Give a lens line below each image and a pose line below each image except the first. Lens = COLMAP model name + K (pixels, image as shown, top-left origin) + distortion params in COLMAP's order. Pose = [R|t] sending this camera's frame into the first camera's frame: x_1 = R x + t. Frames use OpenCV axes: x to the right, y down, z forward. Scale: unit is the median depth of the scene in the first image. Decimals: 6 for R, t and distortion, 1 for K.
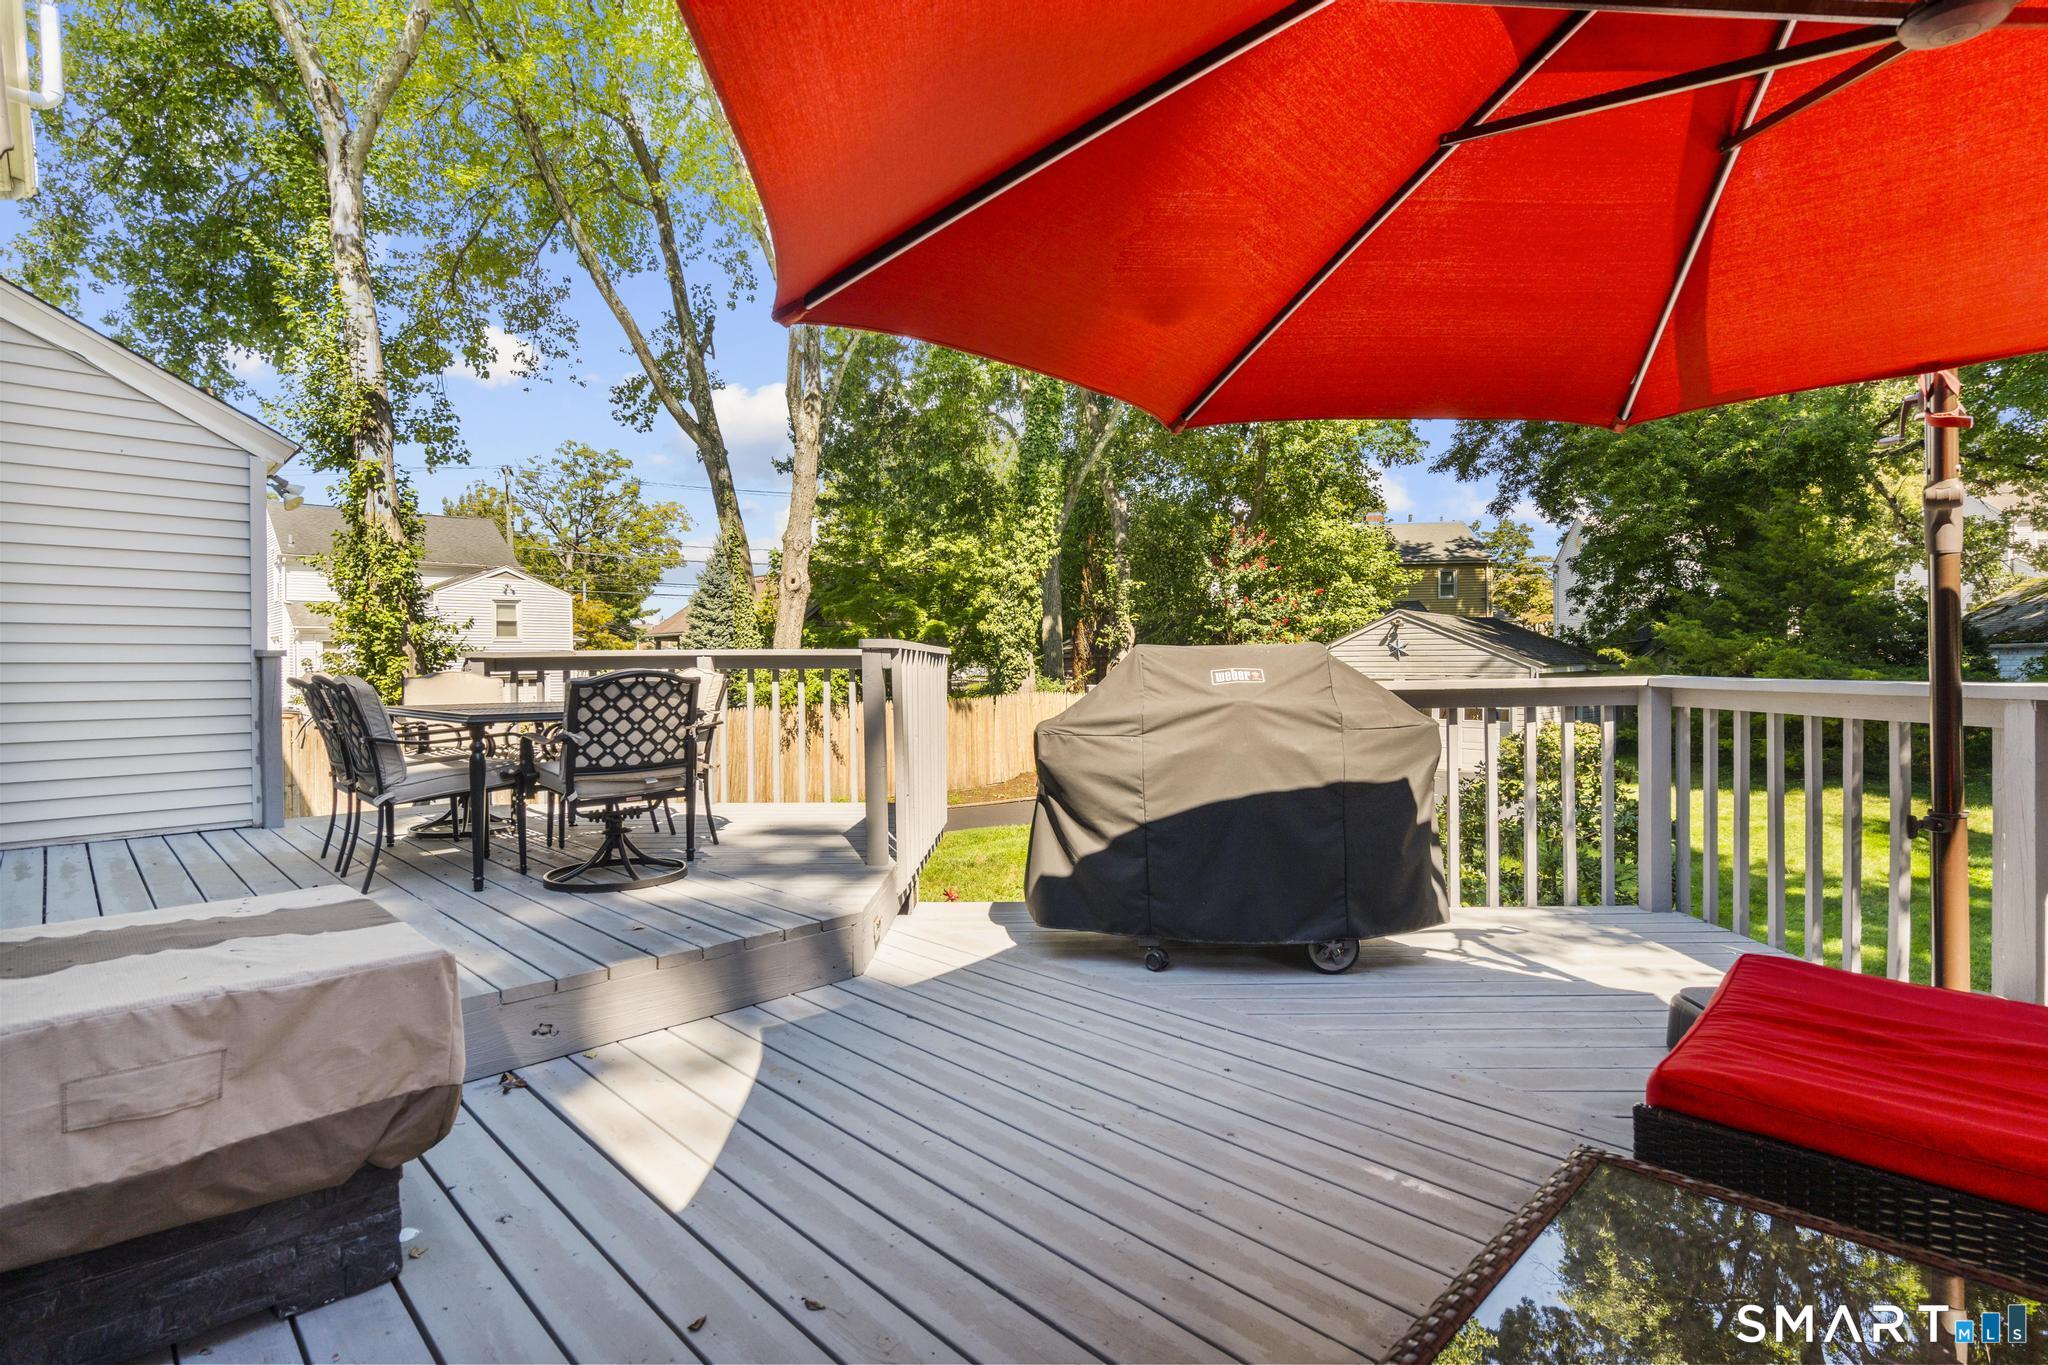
lens RADIAL K [[982.2, 0, 1032.9], [0, 982.2, 691.7], [0, 0, 1]] dist [-0.002551, -0.000066]
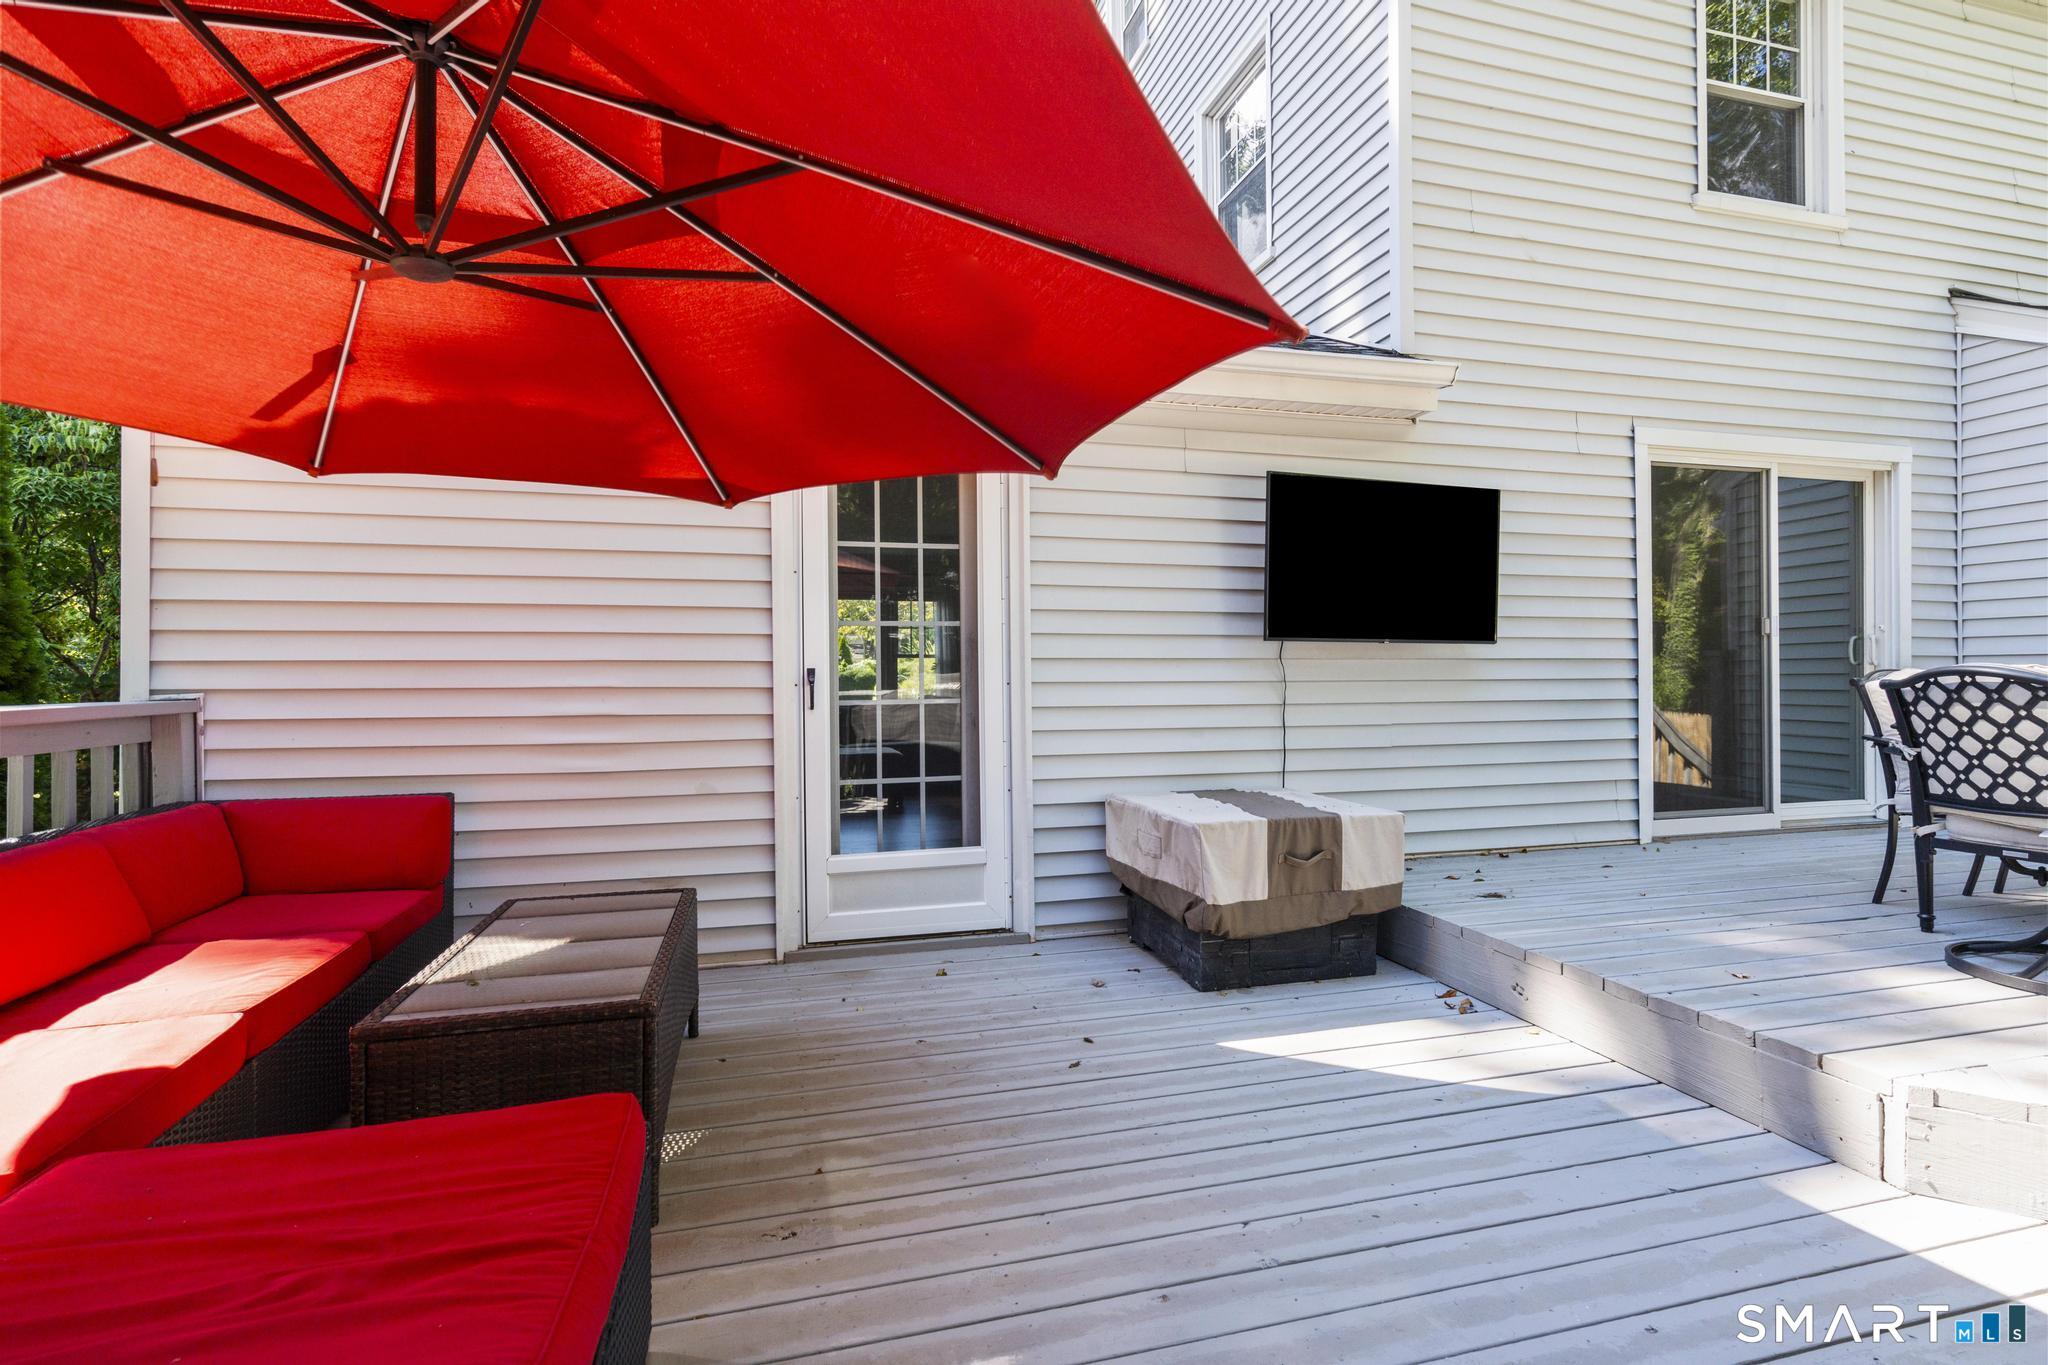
lens RADIAL K [[982.2, 0, 1029.9], [0, 982.2, 676.6], [0, 0, 1]] dist [-0.002551, -0.000066]
pose [[-0.493809, 0.014871, -0.869443, 0.693442], [-0.012321, 0.999634, 0.024096, -0.029881], [0.869483, 0.022611, -0.493445, 0.983585]]
